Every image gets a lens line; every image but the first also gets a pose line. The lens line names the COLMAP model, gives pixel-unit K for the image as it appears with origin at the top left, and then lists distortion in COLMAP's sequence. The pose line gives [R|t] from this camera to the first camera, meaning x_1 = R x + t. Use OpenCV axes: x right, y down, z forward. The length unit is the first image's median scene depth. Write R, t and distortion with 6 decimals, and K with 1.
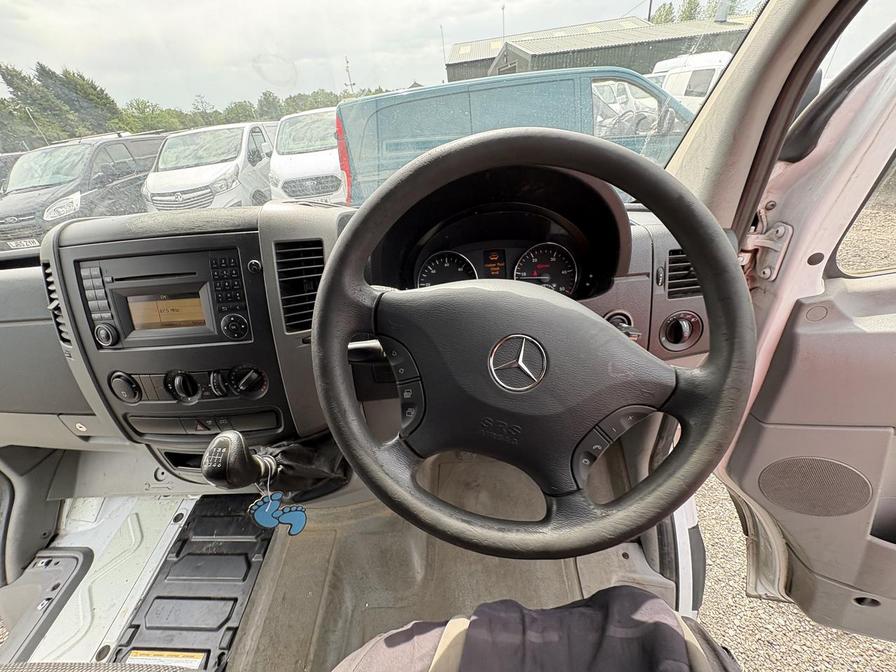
lens RADIAL K [[357.9, 0, 447.6], [0, 357.9, 336.3], [0, 0, 1]] dist [0.000364, 0.000832]
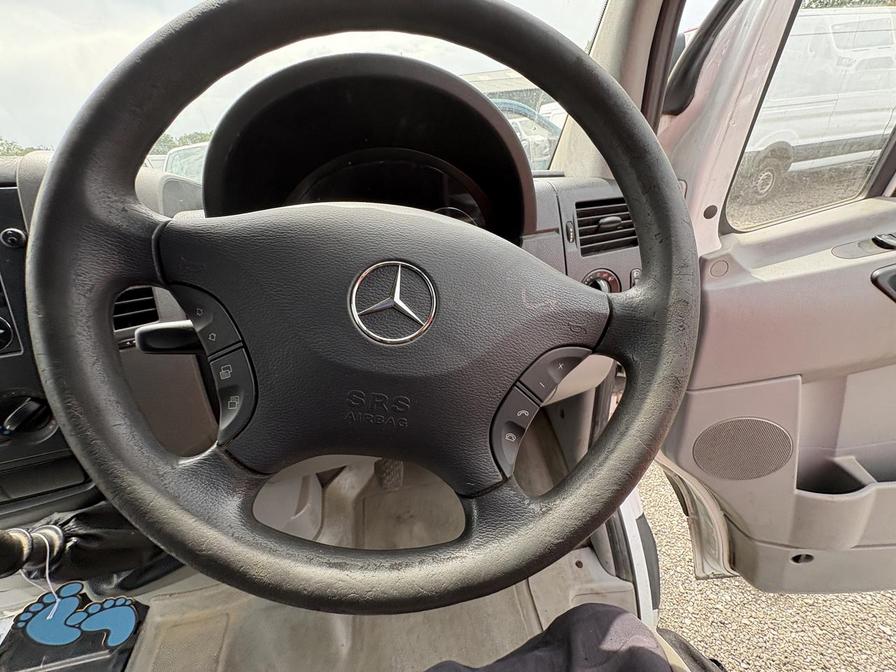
lens RADIAL K [[357.9, 0, 446.7], [0, 357.9, 336.4], [0, 0, 1]] dist [0.000364, 0.000832]
pose [[0.976847, -0.100017, 0.189118, 0.093980], [0.115902, 0.990435, -0.074865, 0.118460], [-0.179821, 0.095051, 0.979096, 0.197965]]
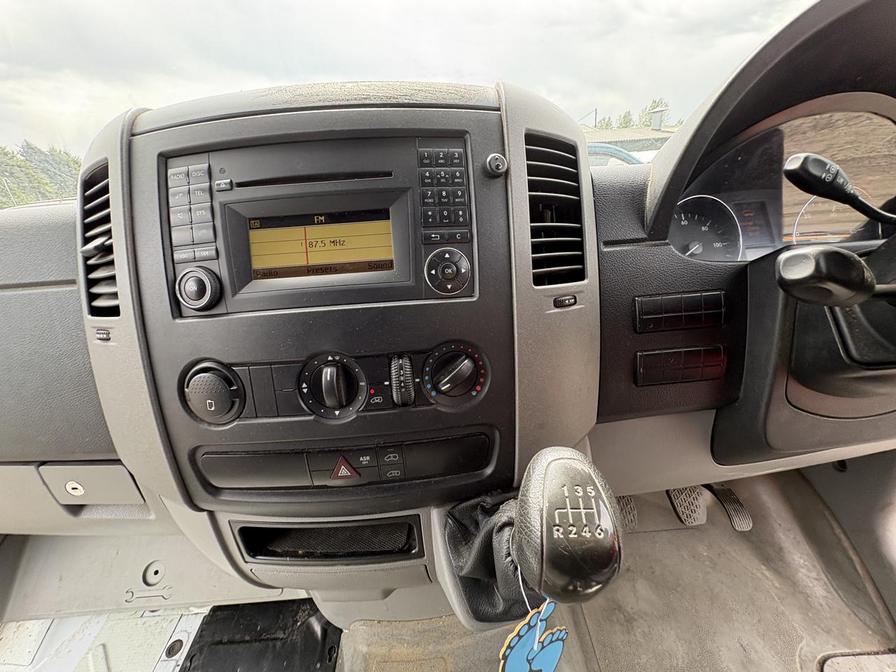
lens RADIAL K [[357.9, 0, 447.2], [0, 357.9, 337.8], [0, 0, 1]] dist [0.000364, 0.000832]
pose [[0.997195, 0.000377, 0.074840, -0.601380], [0.013545, 0.982565, -0.185426, 0.167280], [-0.073605, 0.185919, 0.979804, 0.447737]]
